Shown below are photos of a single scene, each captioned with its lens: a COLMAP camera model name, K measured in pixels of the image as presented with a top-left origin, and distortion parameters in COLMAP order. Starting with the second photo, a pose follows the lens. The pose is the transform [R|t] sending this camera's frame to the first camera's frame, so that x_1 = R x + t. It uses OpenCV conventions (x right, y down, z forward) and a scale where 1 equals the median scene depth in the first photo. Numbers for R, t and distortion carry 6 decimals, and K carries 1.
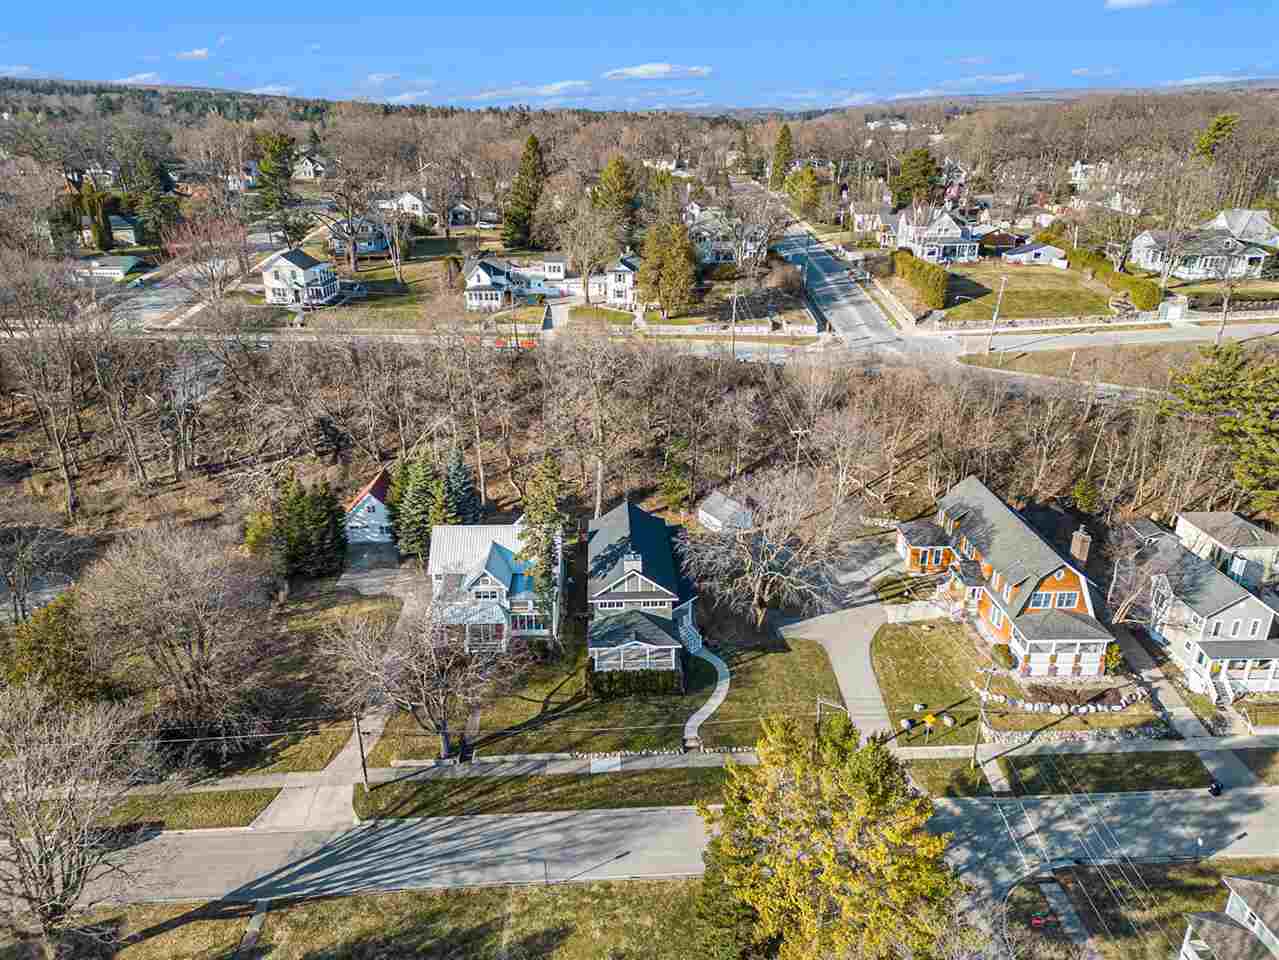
lens RADIAL K [[836.8, 0, 636.0], [0, 836.8, 510.0], [0, 0, 1]] dist [0.133037, -0.151826]
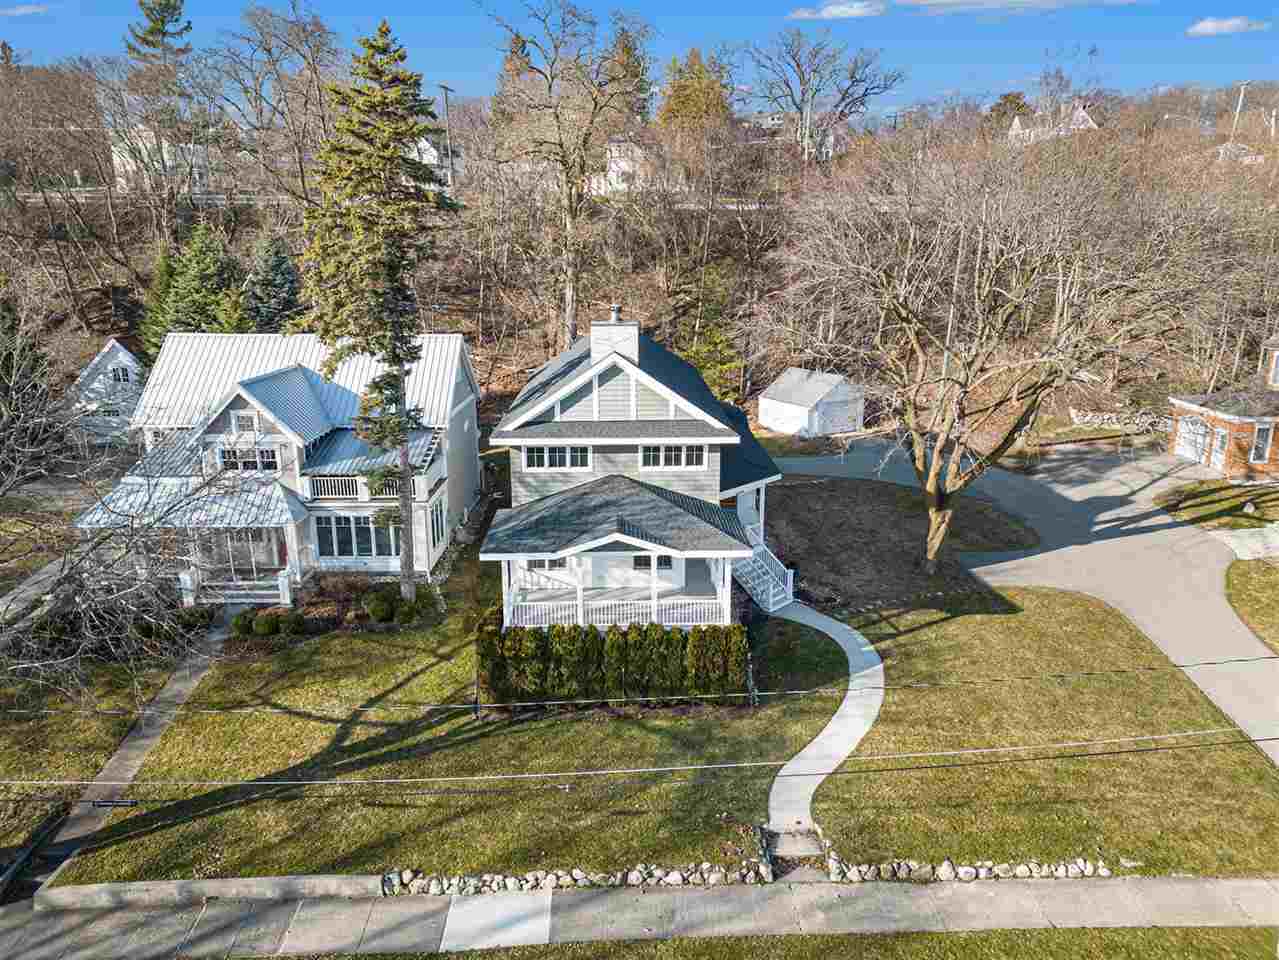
lens RADIAL K [[907.4, 0, 639.5], [0, 907.4, 480.0], [0, 0, 1]] dist [0.037765, -0.001386]
pose [[0.999879, 0.005409, -0.014590, 0.013097], [-0.007322, 0.990897, -0.134425, 0.174801], [0.013730, 0.134515, 0.990816, 0.603342]]
